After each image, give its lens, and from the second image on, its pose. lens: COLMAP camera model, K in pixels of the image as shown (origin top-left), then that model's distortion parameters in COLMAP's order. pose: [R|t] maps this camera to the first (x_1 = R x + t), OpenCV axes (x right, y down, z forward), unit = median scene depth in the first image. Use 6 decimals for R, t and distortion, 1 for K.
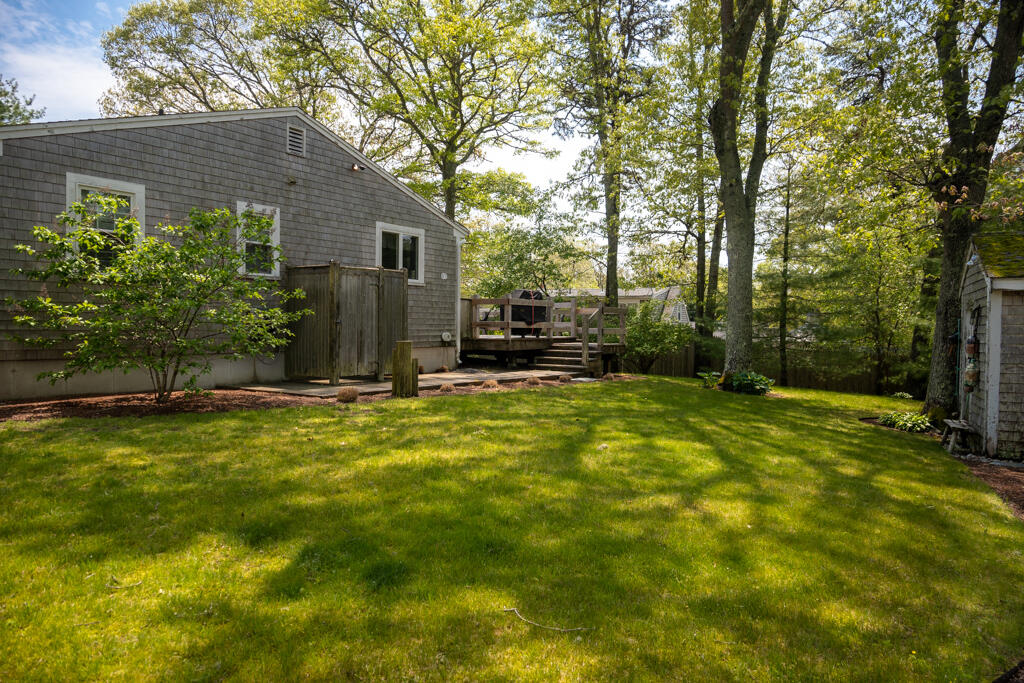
lens RADIAL K [[687.1, 0, 513.0], [0, 687.1, 345.2], [0, 0, 1]] dist [-0.022605, 0.003855]
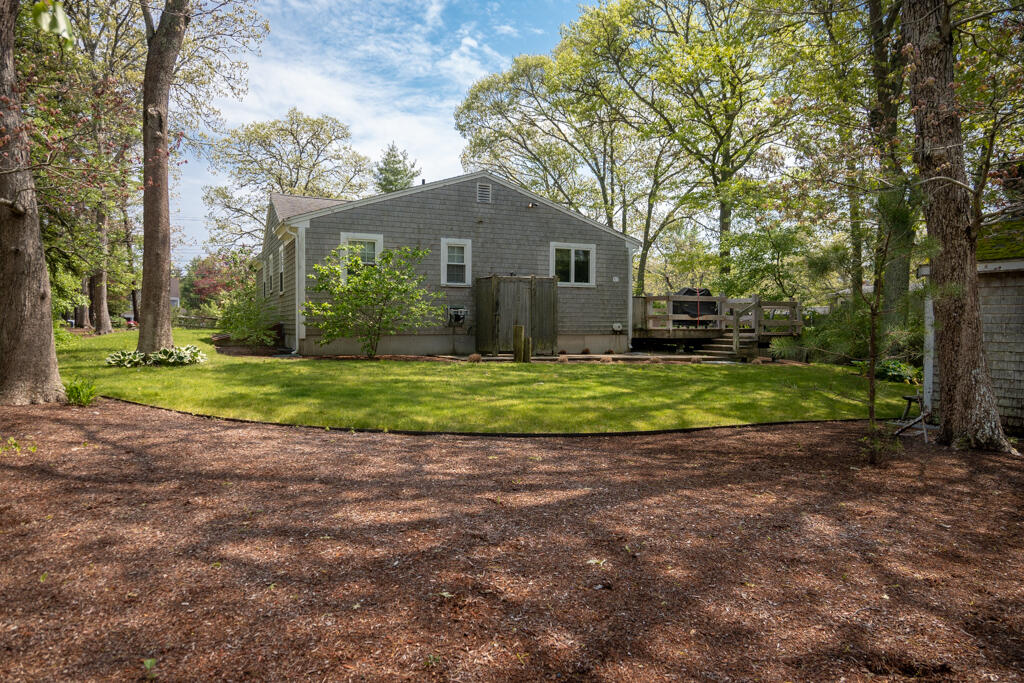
lens RADIAL K [[687.1, 0, 510.5], [0, 687.1, 339.4], [0, 0, 1]] dist [-0.022605, 0.003855]
pose [[0.850022, 0.003430, -0.526736, 0.424684], [-0.010883, 0.999880, -0.011052, 0.028249], [0.526634, 0.015127, 0.849957, -0.190283]]
